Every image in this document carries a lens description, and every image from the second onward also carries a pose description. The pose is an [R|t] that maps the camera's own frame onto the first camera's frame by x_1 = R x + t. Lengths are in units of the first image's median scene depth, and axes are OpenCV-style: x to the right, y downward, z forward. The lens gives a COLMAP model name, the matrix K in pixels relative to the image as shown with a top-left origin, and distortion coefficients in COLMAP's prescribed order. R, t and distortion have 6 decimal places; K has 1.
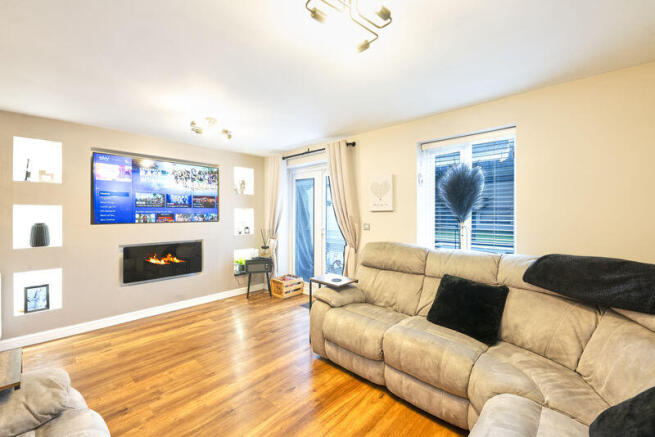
lens RADIAL K [[266.6, 0, 328.8], [0, 266.6, 215.4], [0, 0, 1]] dist [0.016924, 0.000137]
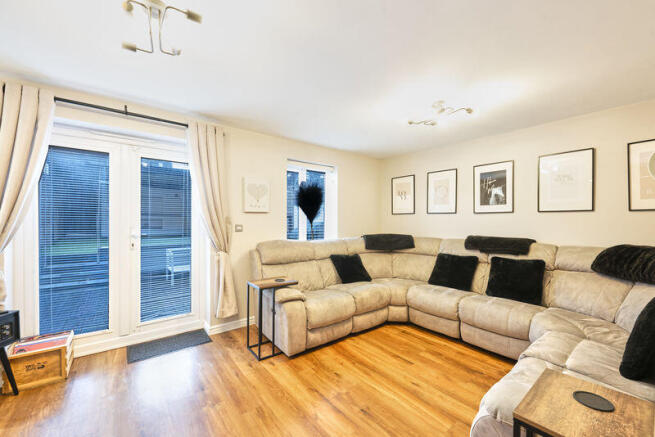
lens RADIAL K [[266.6, 0, 329.7], [0, 266.6, 220.0], [0, 0, 1]] dist [0.016924, 0.000137]
pose [[0.155590, -0.004505, 0.987811, -0.804366], [-0.006187, 0.999966, 0.005535, 0.006494], [-0.987802, -0.006973, 0.155557, 0.570475]]
